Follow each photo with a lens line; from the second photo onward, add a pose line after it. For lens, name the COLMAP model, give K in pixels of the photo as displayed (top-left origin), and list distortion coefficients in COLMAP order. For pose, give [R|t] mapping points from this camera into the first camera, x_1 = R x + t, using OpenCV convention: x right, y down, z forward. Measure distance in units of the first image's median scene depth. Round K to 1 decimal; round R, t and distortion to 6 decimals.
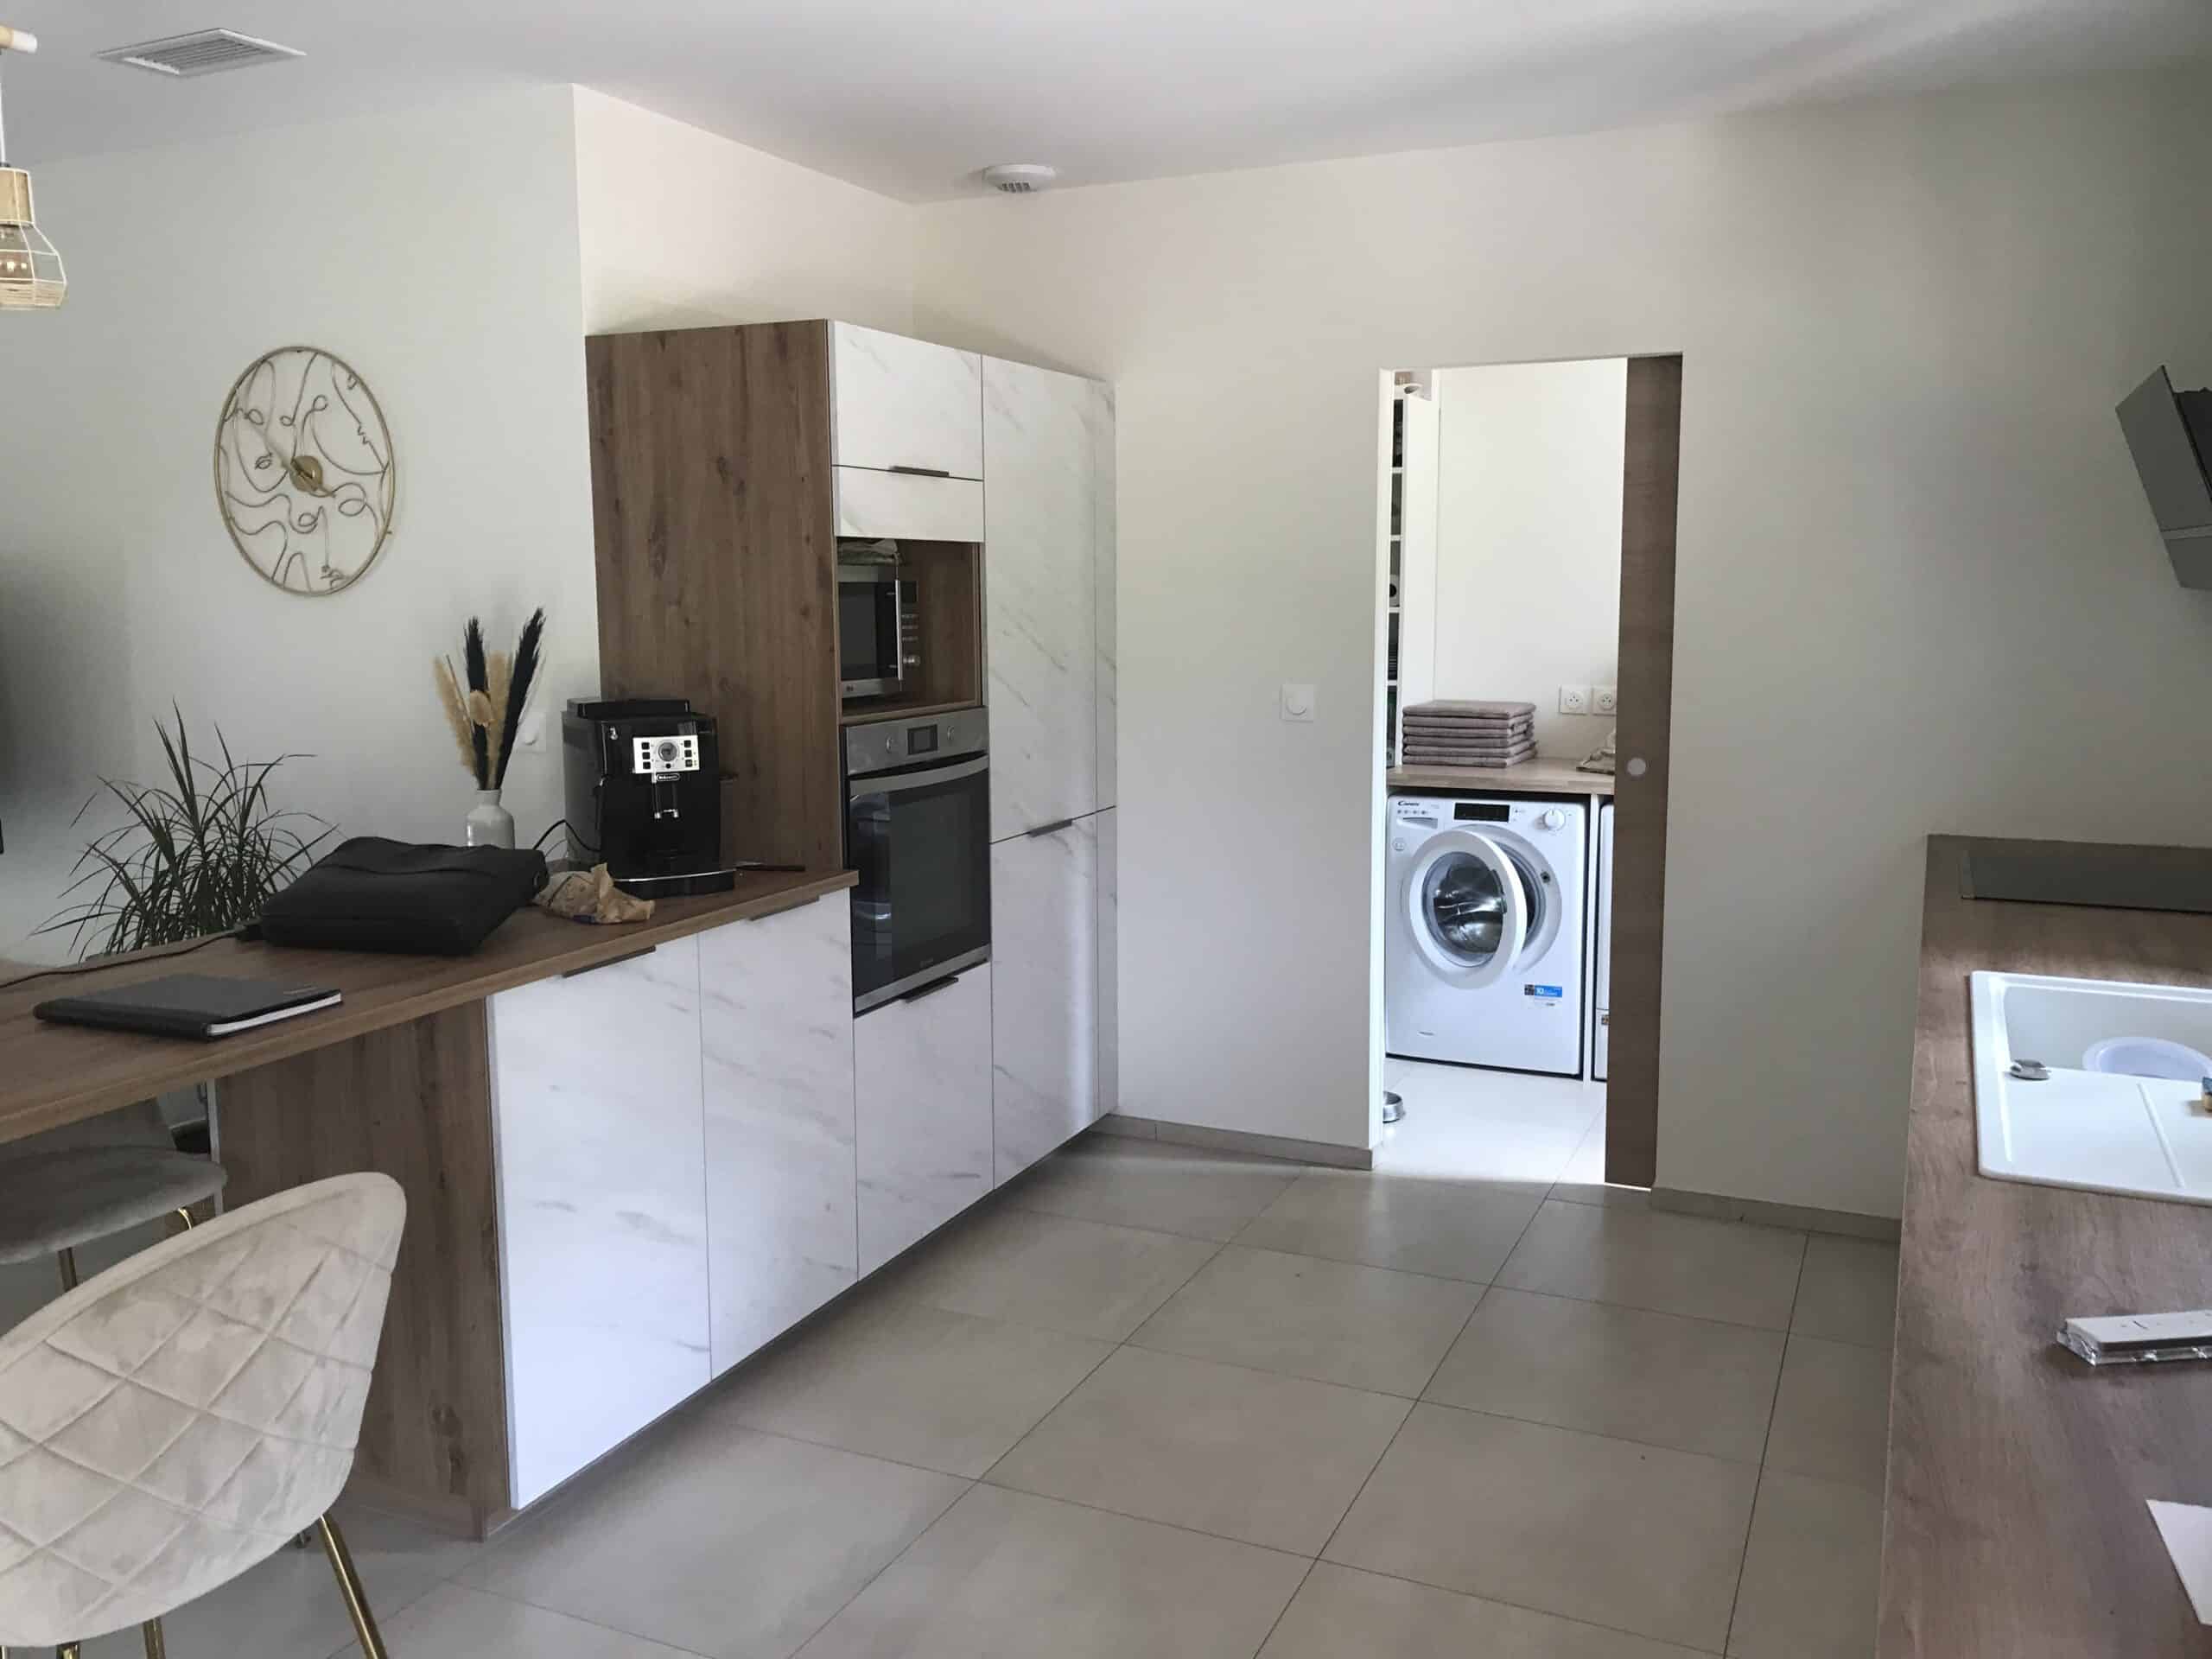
lens RADIAL K [[1770.6, 0, 1106.0], [0, 1770.6, 829.5], [0, 0, 1]] dist [0.006894, 0.002520]
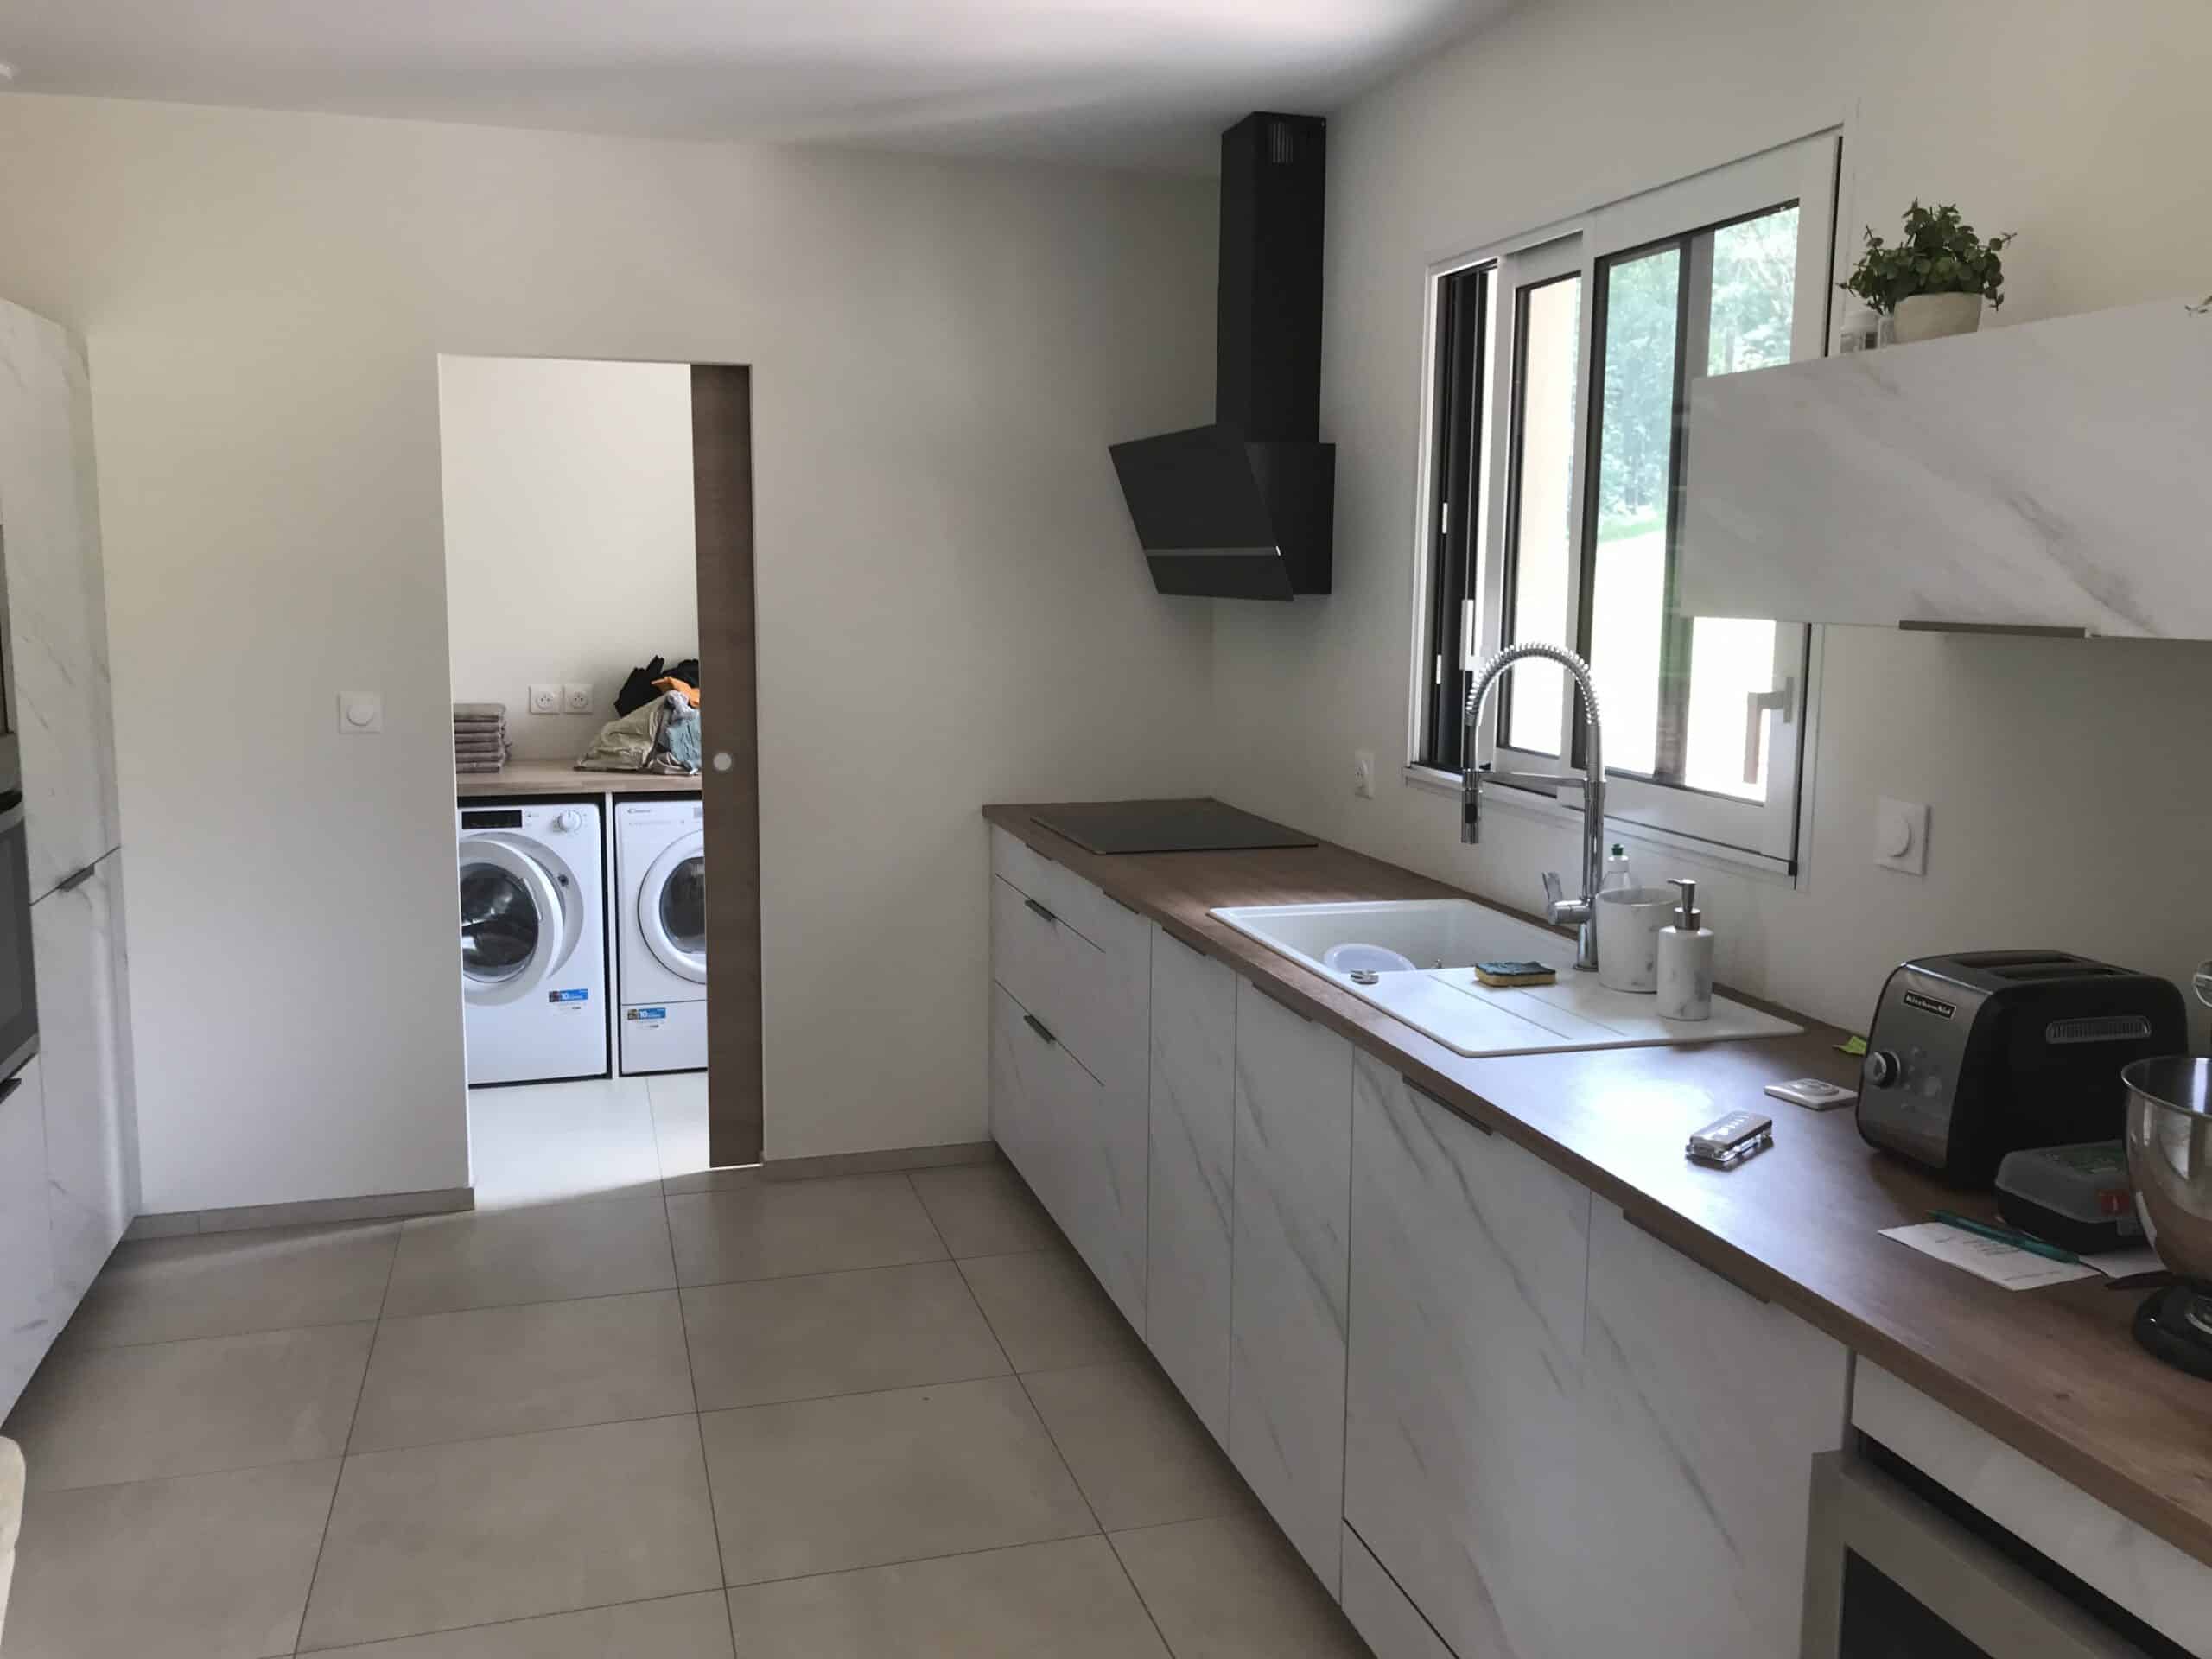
lens RADIAL K [[1770.6, 0, 1106.0], [0, 1770.6, 829.5], [0, 0, 1]] dist [0.006894, 0.002520]
pose [[0.744080, -0.082898, 0.662928, -0.205971], [0.080156, 0.996182, 0.034603, -0.012762], [-0.663265, 0.027390, 0.747883, 0.073389]]
